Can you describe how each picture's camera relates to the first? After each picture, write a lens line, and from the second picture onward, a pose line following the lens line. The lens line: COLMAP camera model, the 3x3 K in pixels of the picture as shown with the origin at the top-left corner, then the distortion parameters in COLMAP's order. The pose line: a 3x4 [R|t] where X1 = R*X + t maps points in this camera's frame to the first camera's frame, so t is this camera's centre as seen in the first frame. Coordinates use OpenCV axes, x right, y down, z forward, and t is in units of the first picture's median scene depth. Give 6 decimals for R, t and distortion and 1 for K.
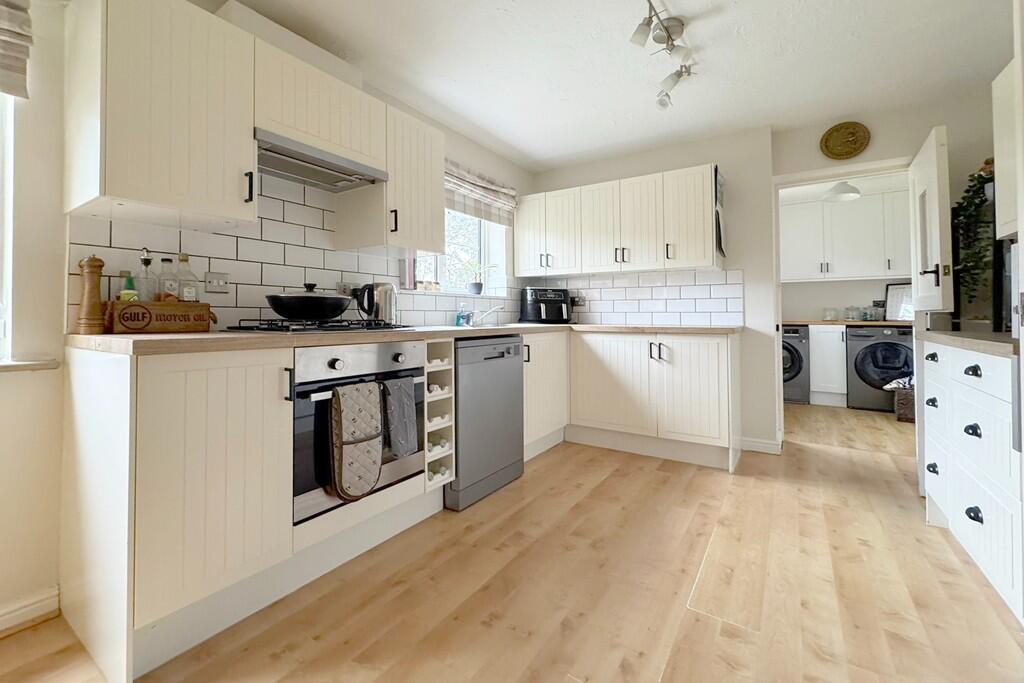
lens RADIAL K [[424.2, 0, 512.4], [0, 424.2, 306.5], [0, 0, 1]] dist [-0.002171, 0.000070]
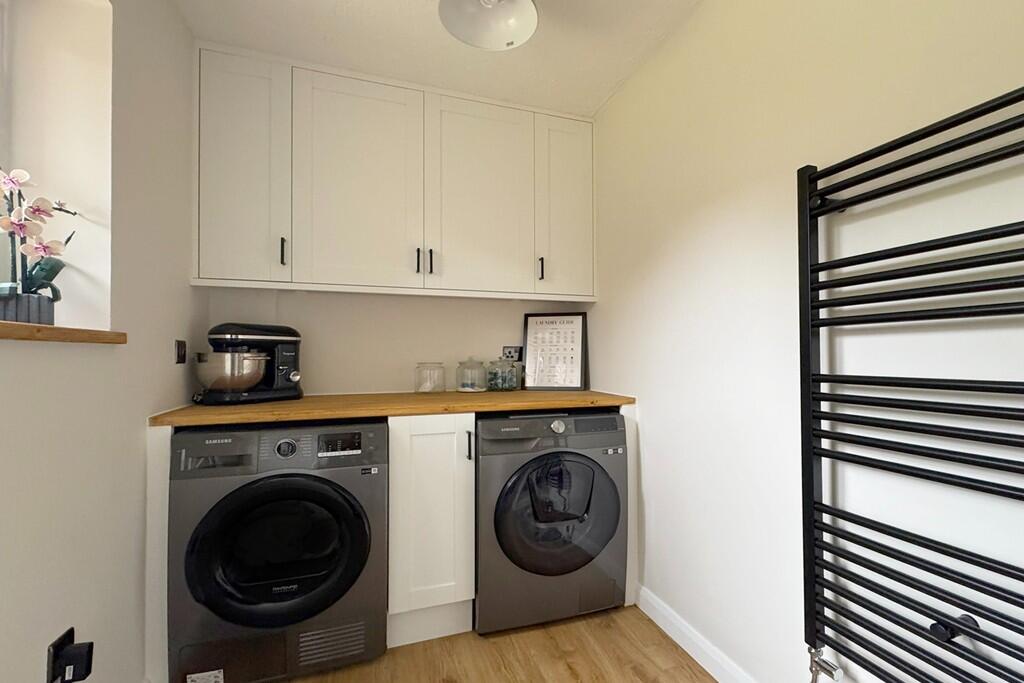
lens RADIAL K [[424.2, 0, 512.5], [0, 424.2, 346.0], [0, 0, 1]] dist [-0.002171, 0.000070]
pose [[0.621399, 0.016385, 0.783323, 0.493654], [-0.012791, 0.999860, -0.010768, -0.009376], [-0.783390, -0.003328, 0.621522, 0.710675]]
